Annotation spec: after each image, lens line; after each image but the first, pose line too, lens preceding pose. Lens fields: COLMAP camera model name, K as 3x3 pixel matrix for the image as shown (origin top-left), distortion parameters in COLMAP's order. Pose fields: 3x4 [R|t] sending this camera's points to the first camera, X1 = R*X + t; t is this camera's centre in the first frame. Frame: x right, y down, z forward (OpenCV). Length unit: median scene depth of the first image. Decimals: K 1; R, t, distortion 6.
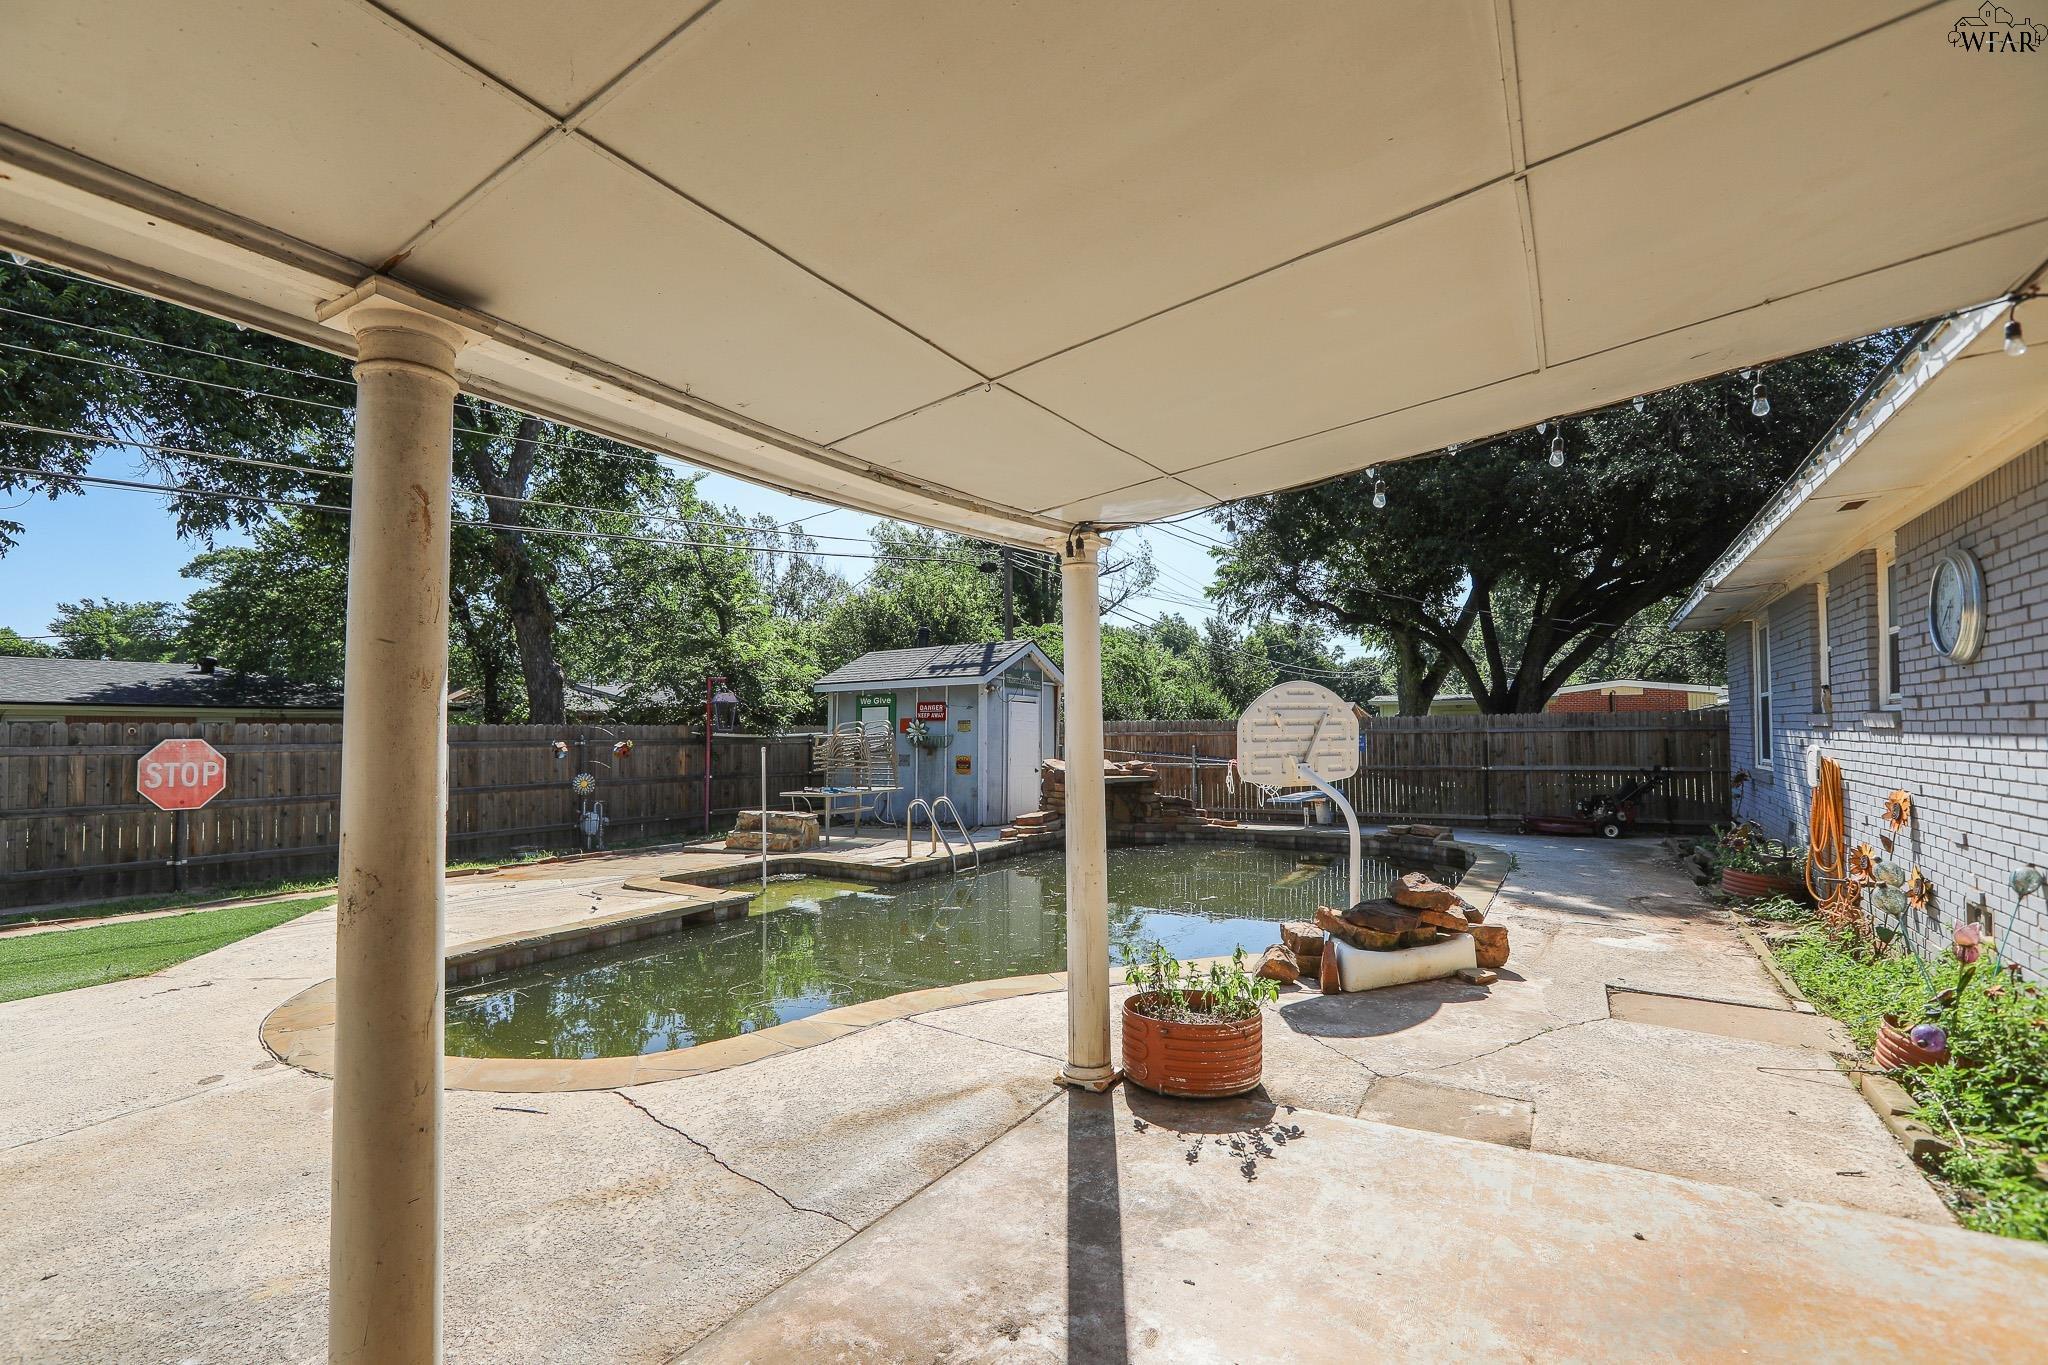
lens RADIAL K [[938.3, 0, 1045.3], [0, 938.3, 692.0], [0, 0, 1]] dist [-0.042123, 0.012001]
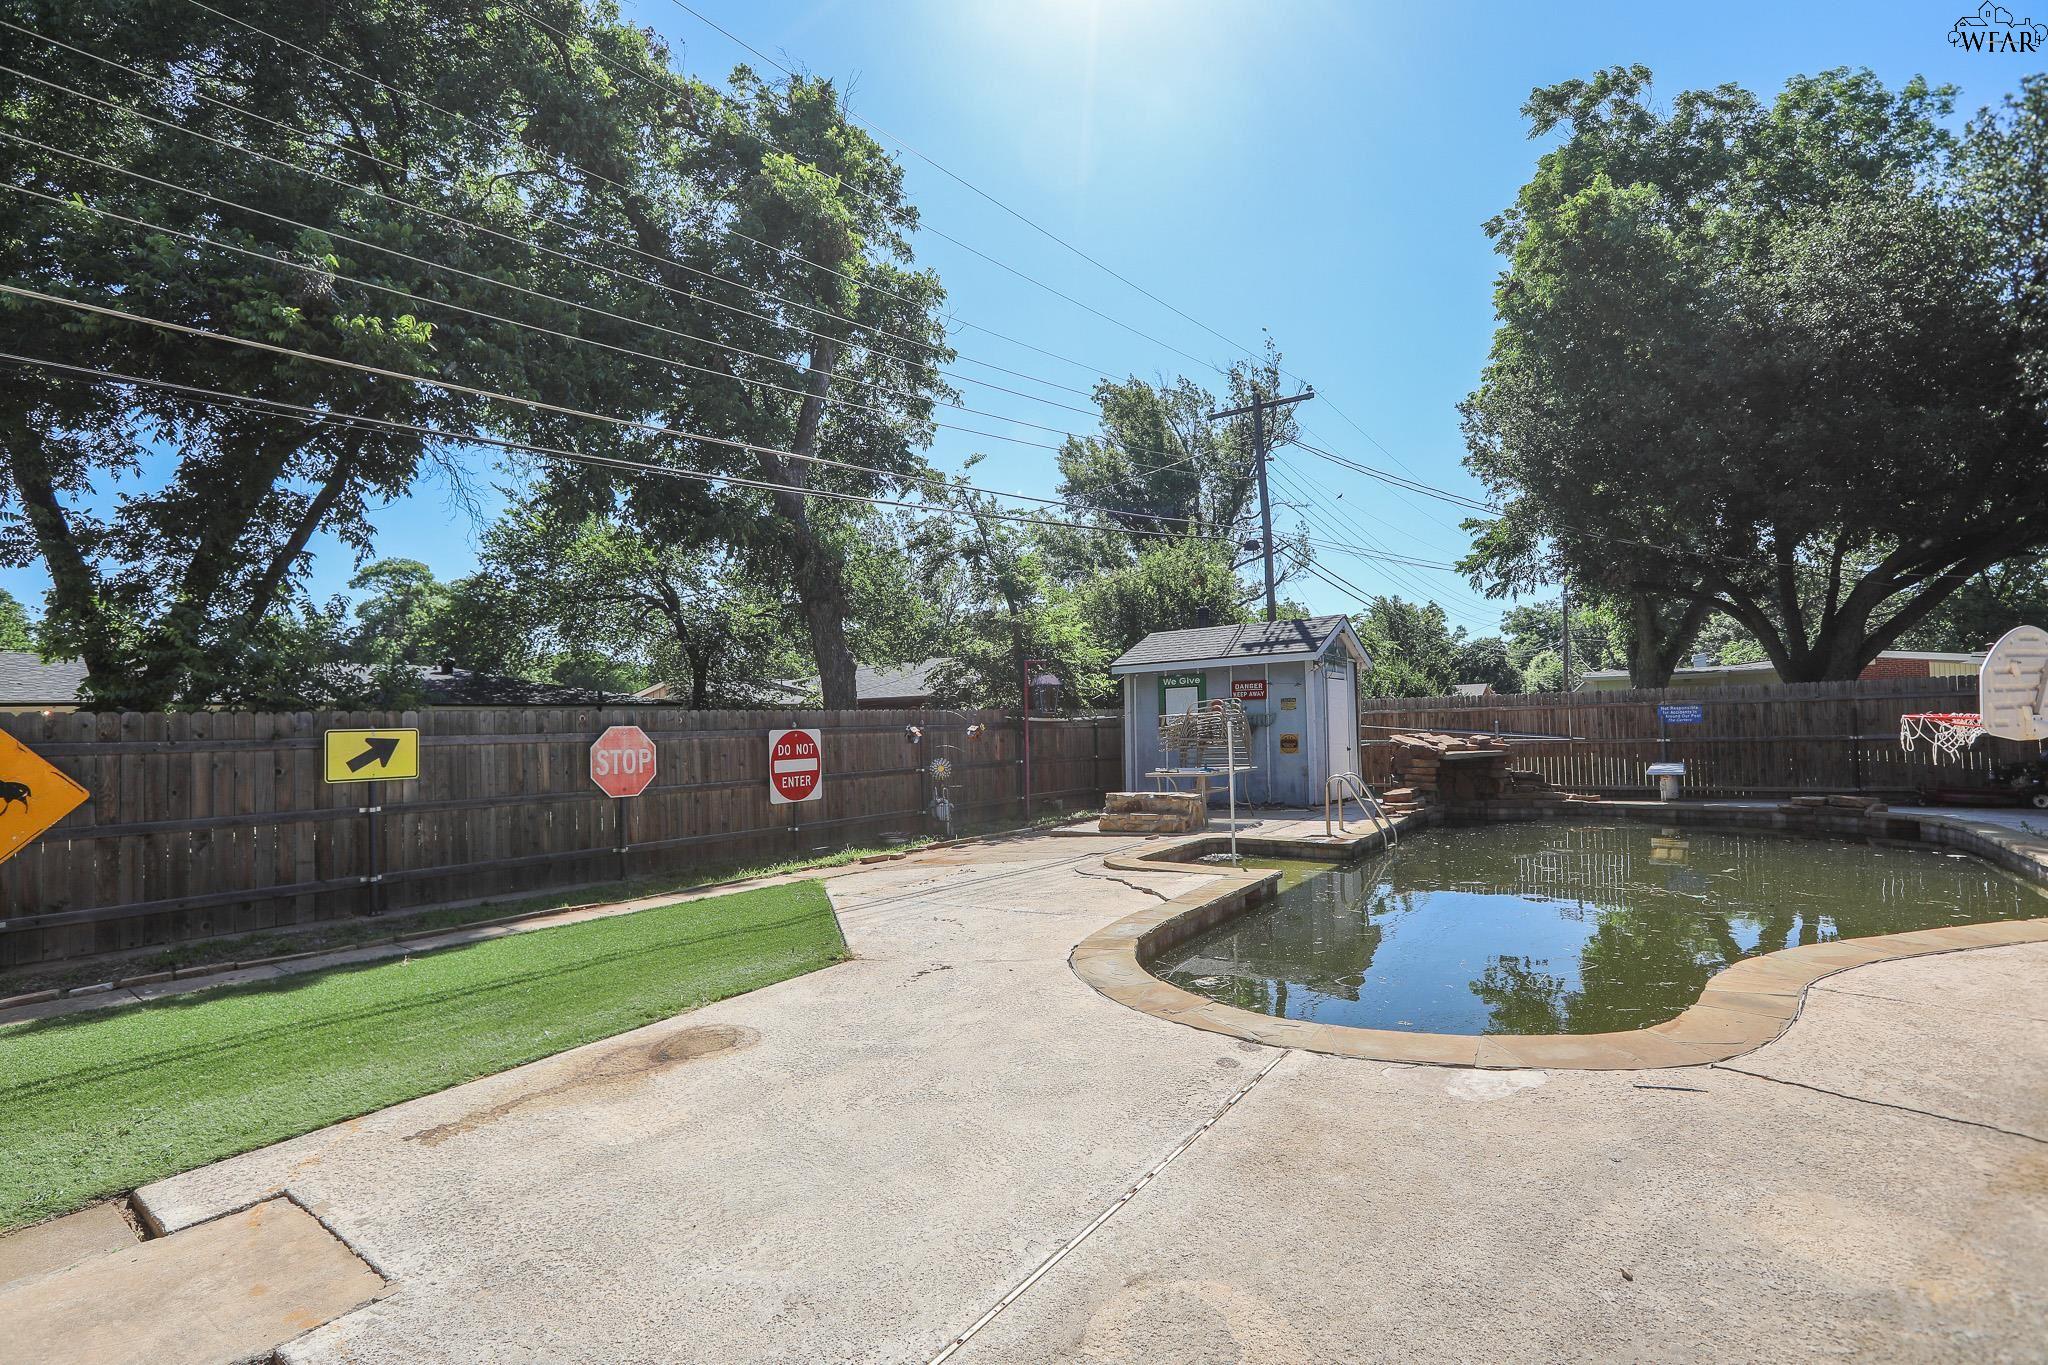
lens RADIAL K [[938.3, 0, 1041.0], [0, 938.3, 680.5], [0, 0, 1]] dist [-0.042123, 0.012001]
pose [[0.996685, -0.022111, -0.078295, -0.302653], [0.021813, 0.999751, -0.004652, 0.012079], [0.078378, 0.002929, 0.996919, 0.014131]]
